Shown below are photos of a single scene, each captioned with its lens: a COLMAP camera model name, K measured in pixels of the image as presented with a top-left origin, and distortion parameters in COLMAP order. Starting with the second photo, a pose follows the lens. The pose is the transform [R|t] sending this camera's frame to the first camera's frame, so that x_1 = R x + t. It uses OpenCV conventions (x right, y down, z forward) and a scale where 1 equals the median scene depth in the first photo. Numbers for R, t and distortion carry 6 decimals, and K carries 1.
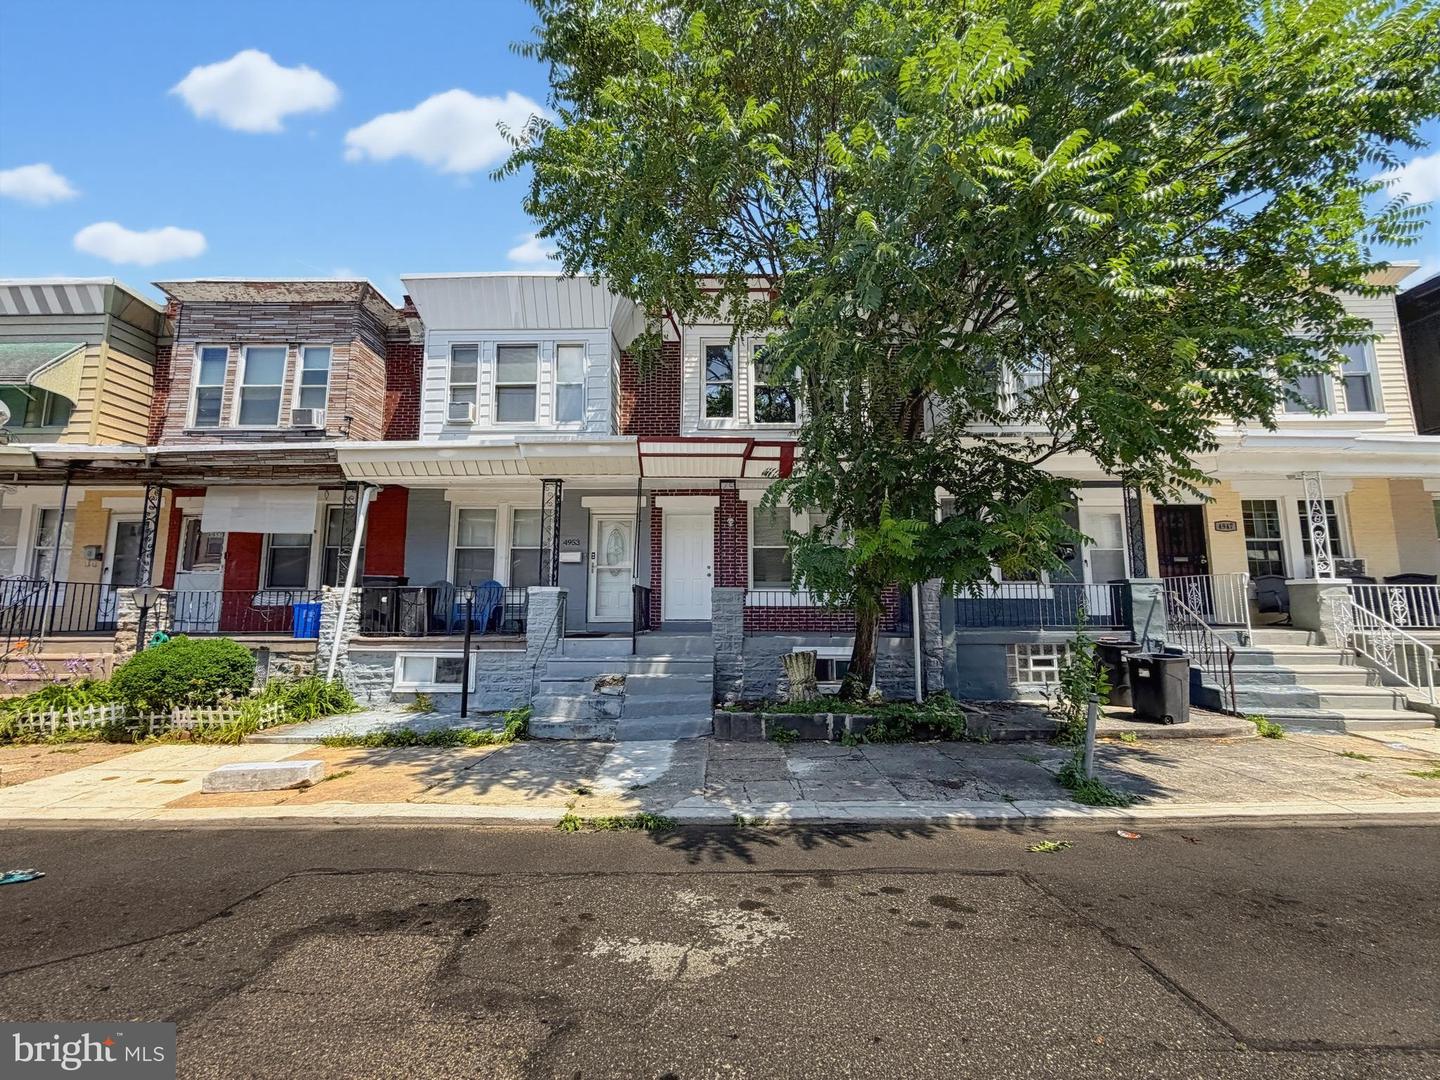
lens RADIAL K [[576.6, 0, 720.0], [0, 576.6, 540.0], [0, 0, 1]] dist [-0.000429, -0.000095]
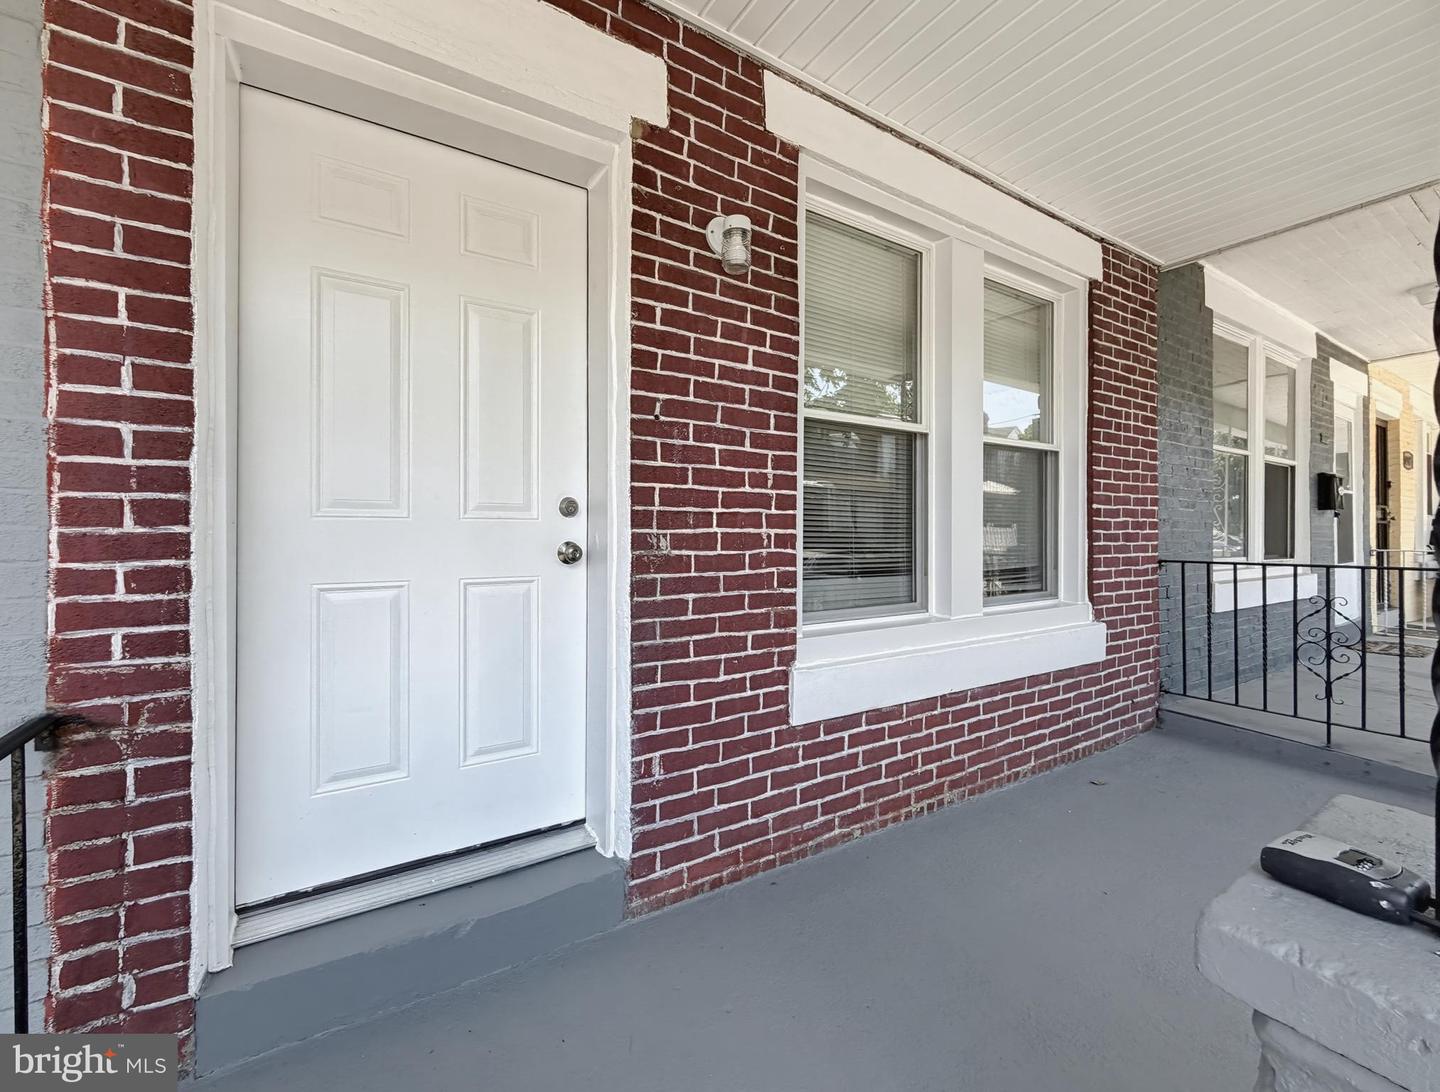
lens RADIAL K [[622.8, 0, 720.0], [0, 622.8, 546.0], [0, 0, 1]] dist [0.000687, 0.000016]
pose [[0.842685, -0.004335, 0.538390, -0.099171], [-0.070917, 0.990362, 0.118973, 0.041738], [-0.533716, -0.138438, 0.834255, 1.043576]]
